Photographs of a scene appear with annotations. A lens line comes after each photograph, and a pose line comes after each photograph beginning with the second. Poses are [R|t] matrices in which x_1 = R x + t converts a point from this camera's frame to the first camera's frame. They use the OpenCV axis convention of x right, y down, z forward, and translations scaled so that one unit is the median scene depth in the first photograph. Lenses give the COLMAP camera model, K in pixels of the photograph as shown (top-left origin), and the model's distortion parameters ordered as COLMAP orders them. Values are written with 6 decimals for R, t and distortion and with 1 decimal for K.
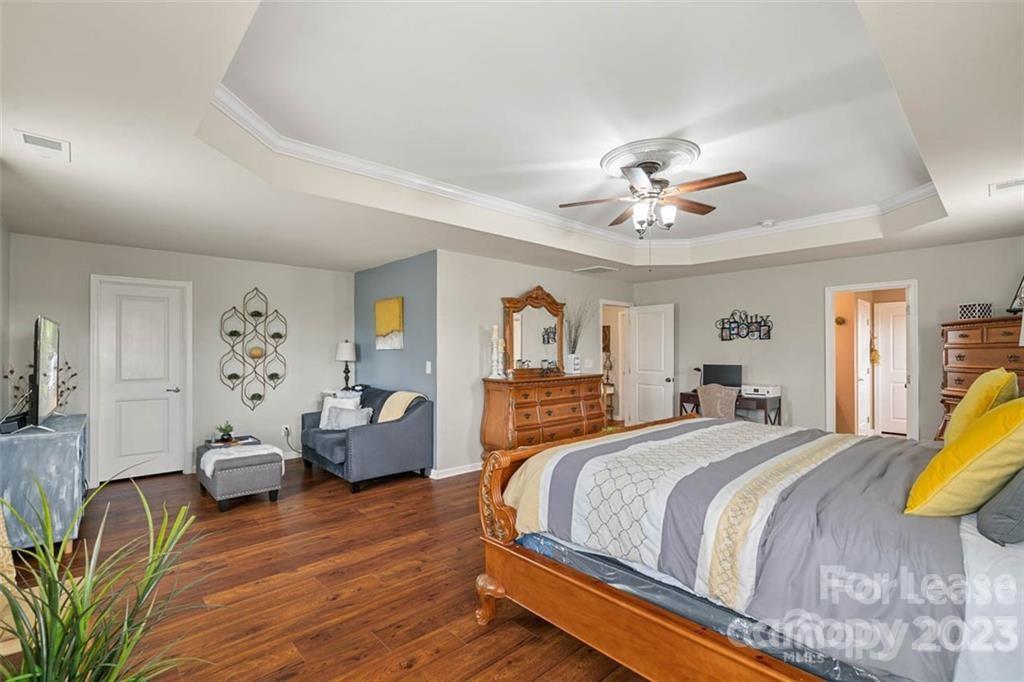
lens RADIAL K [[467.8, 0, 511.2], [0, 467.8, 345.5], [0, 0, 1]] dist [-0.004019, 0.002593]
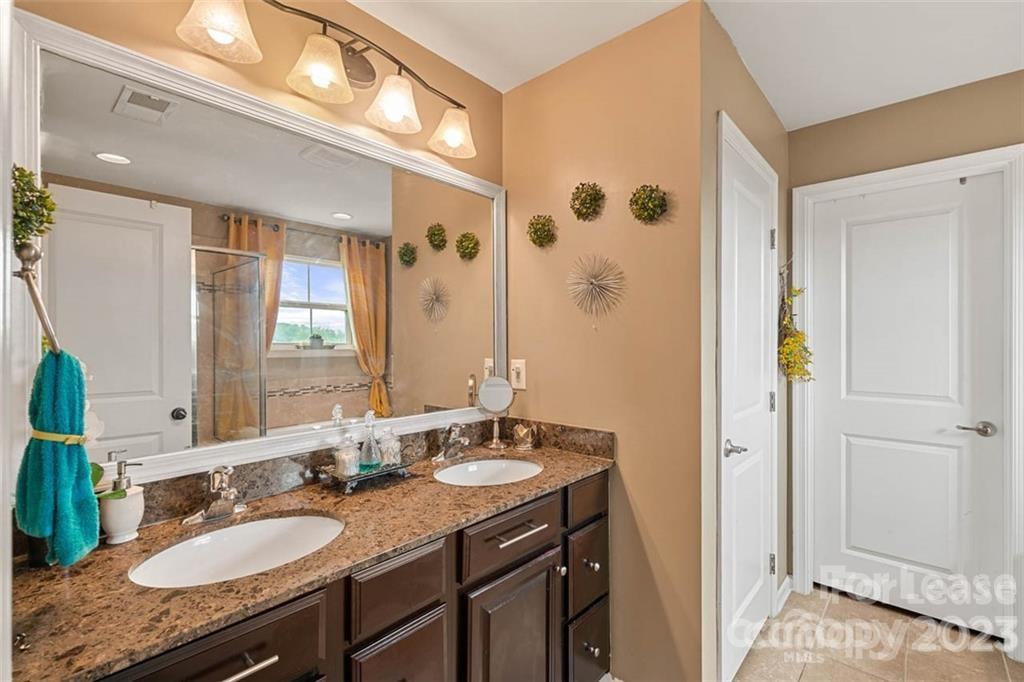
lens RADIAL K [[467.8, 0, 512.7], [0, 467.8, 340.6], [0, 0, 1]] dist [-0.004019, 0.002593]
pose [[0.996186, 0.000031, 0.087253, 0.568393], [-0.001107, 0.999924, 0.012288, 0.011595], [-0.087246, -0.012338, 0.996110, 0.711395]]
